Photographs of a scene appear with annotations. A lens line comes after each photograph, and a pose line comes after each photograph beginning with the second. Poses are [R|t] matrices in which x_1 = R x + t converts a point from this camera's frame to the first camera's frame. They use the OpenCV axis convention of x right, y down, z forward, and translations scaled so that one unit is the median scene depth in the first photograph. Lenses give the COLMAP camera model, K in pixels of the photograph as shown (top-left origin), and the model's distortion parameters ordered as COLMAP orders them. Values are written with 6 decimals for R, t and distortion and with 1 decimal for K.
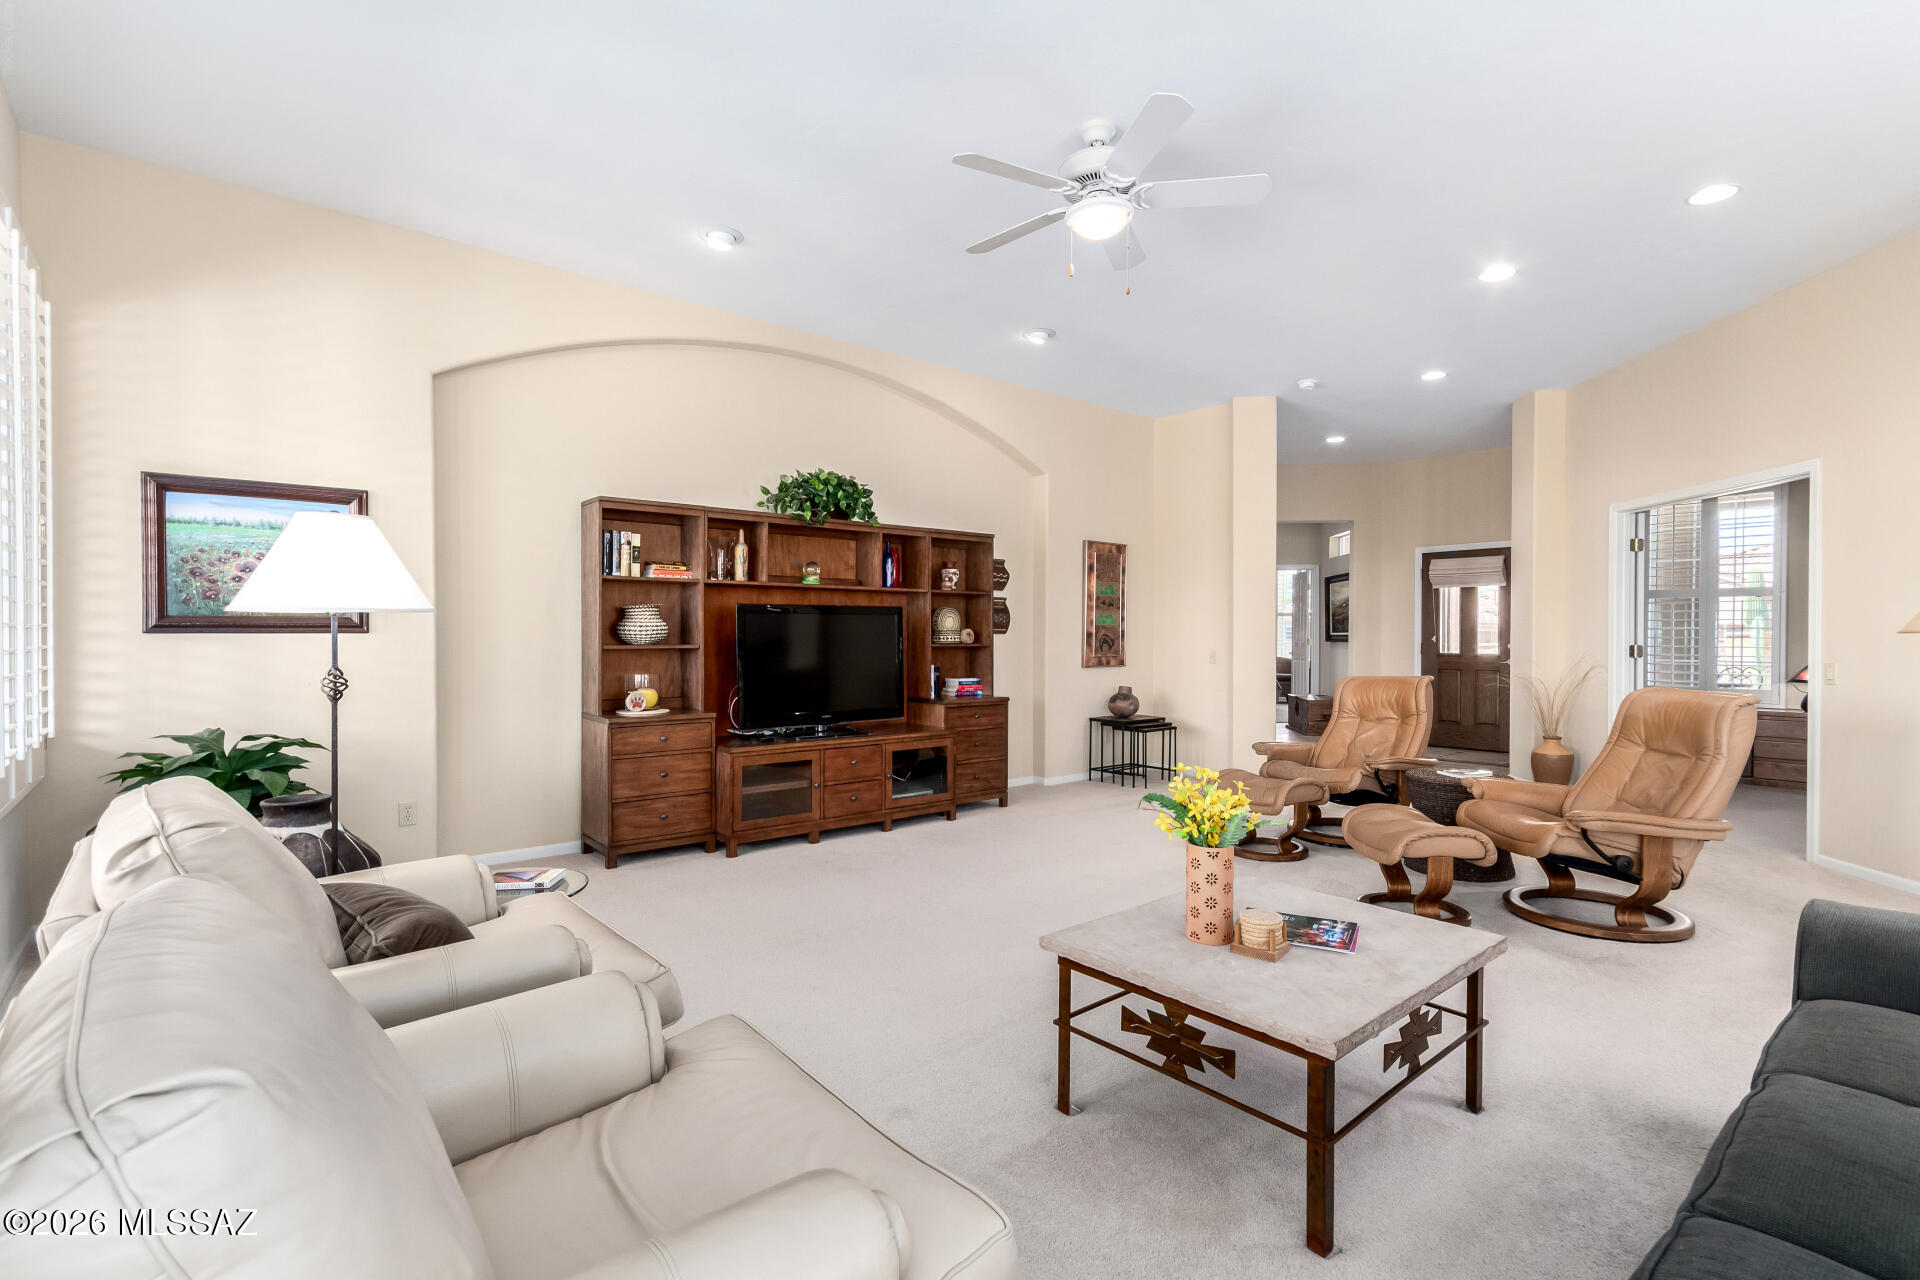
lens RADIAL K [[900.0, 0, 952.8], [0, 900.0, 640.3], [0, 0, 1]] dist [0.002651, 0.001566]
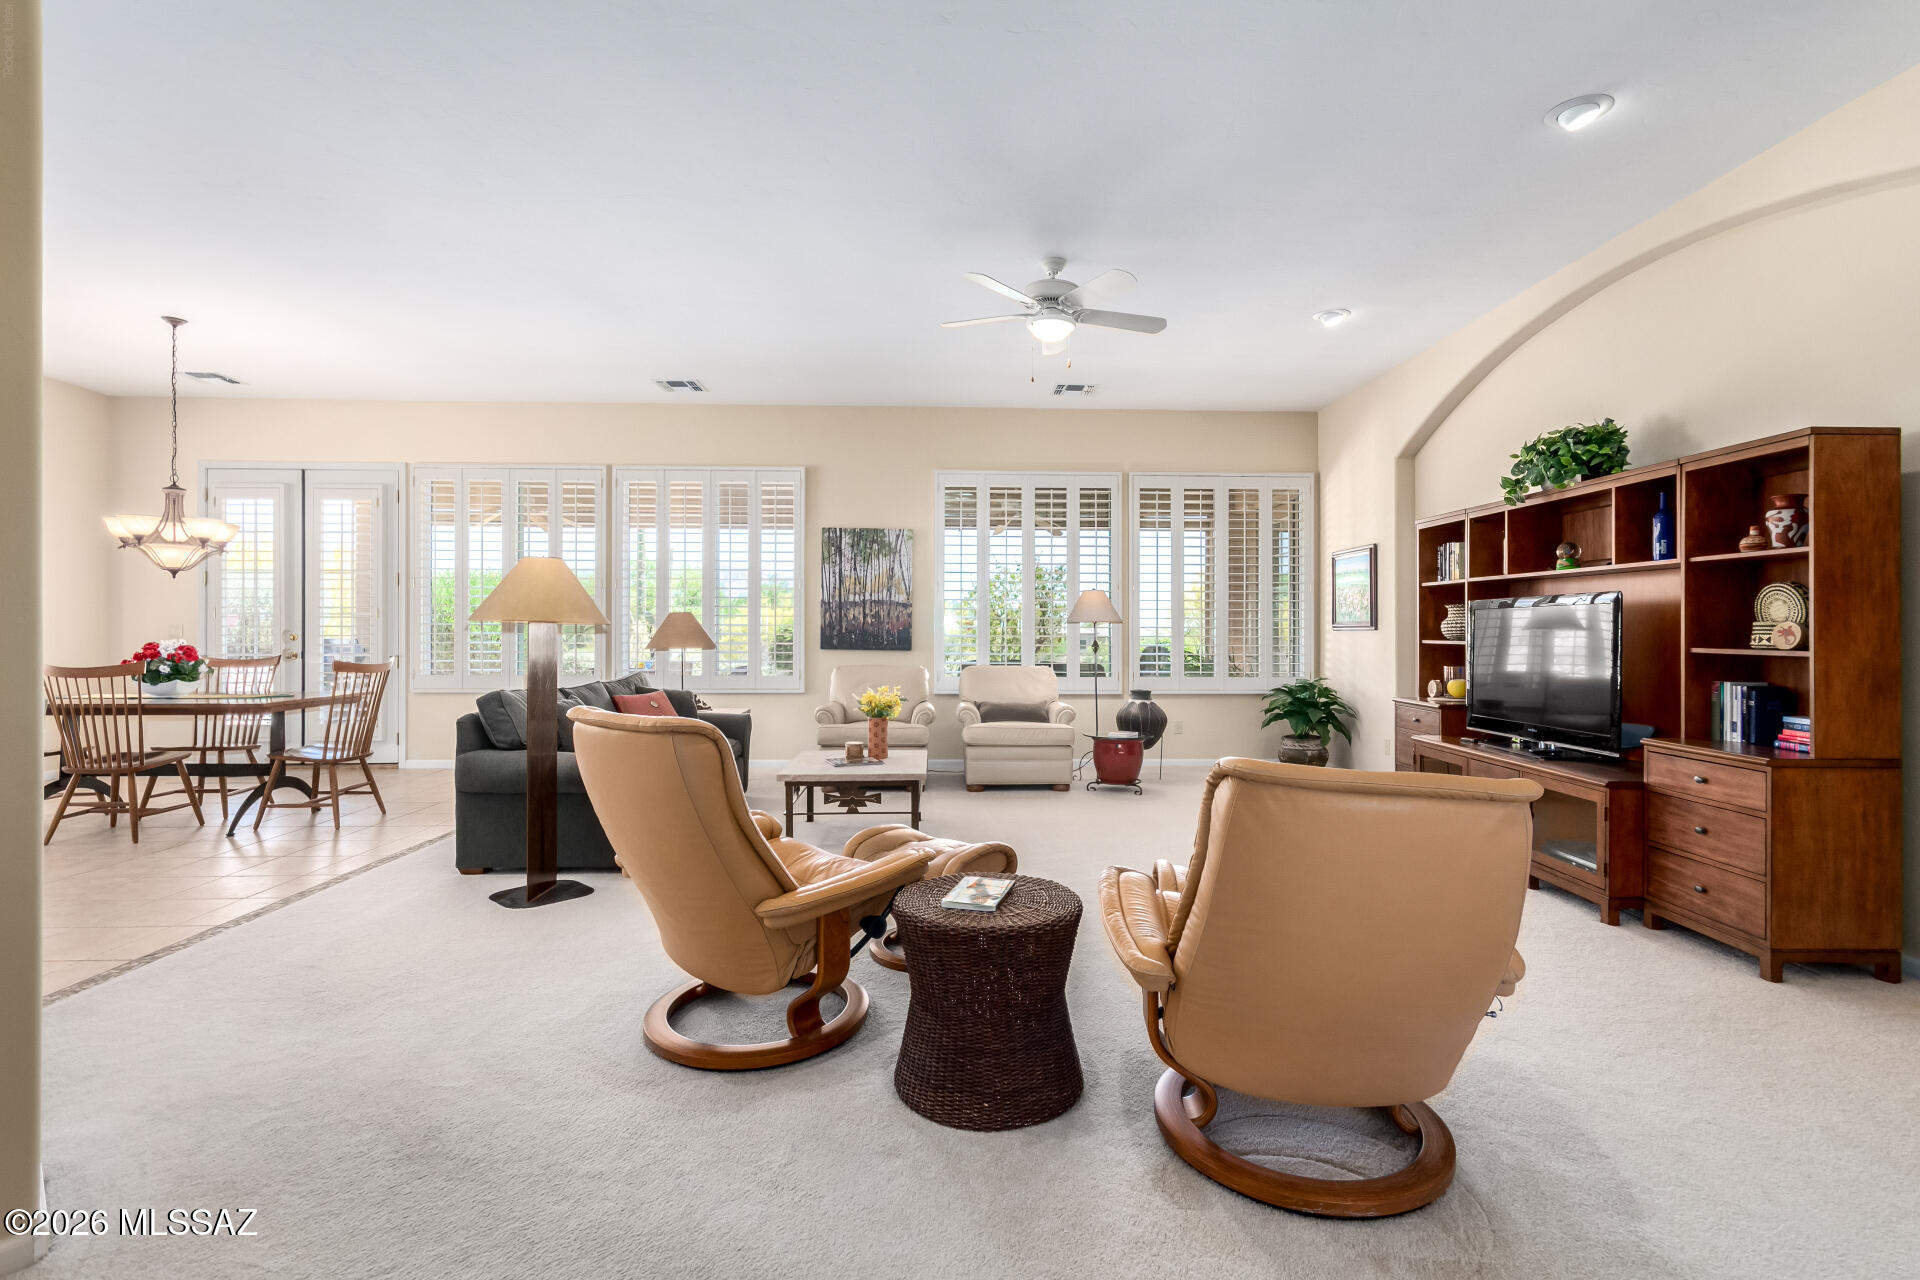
lens RADIAL K [[900.0, 0, 971.0], [0, 900.0, 625.4], [0, 0, 1]] dist [0.002651, 0.001566]
pose [[-0.626491, -0.008791, -0.779379, 0.837395], [-0.012531, 0.999921, -0.001206, -0.004744], [0.779328, 0.009010, -0.626551, 1.123492]]
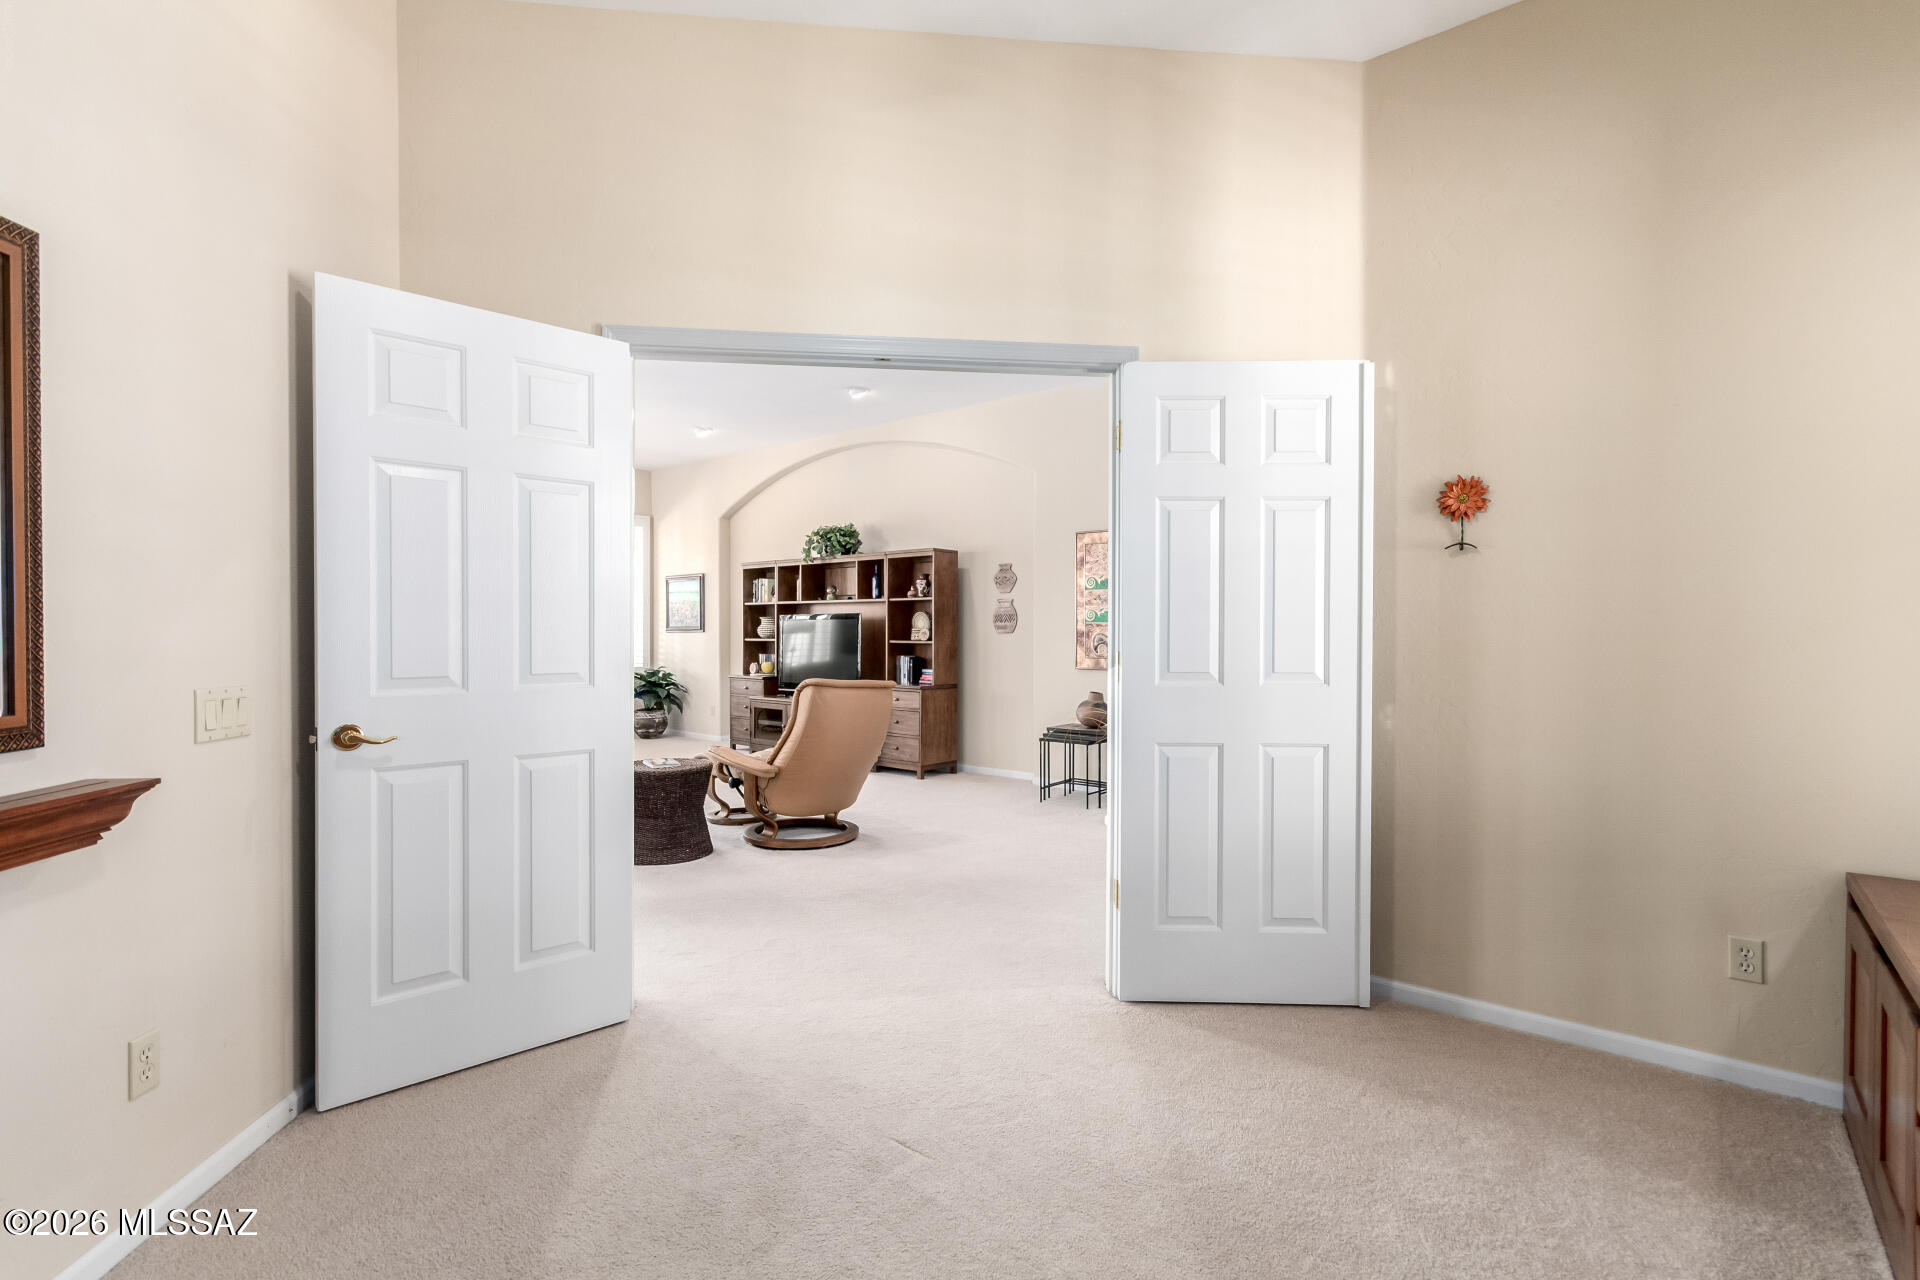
lens RADIAL K [[900.0, 0, 962.0], [0, 900.0, 641.9], [0, 0, 1]] dist [0.002651, 0.001566]
pose [[0.162571, 0.007112, -0.986671, 1.419576], [-0.010150, 0.999933, 0.005536, -0.002496], [0.986645, 0.009114, 0.162632, 1.000246]]
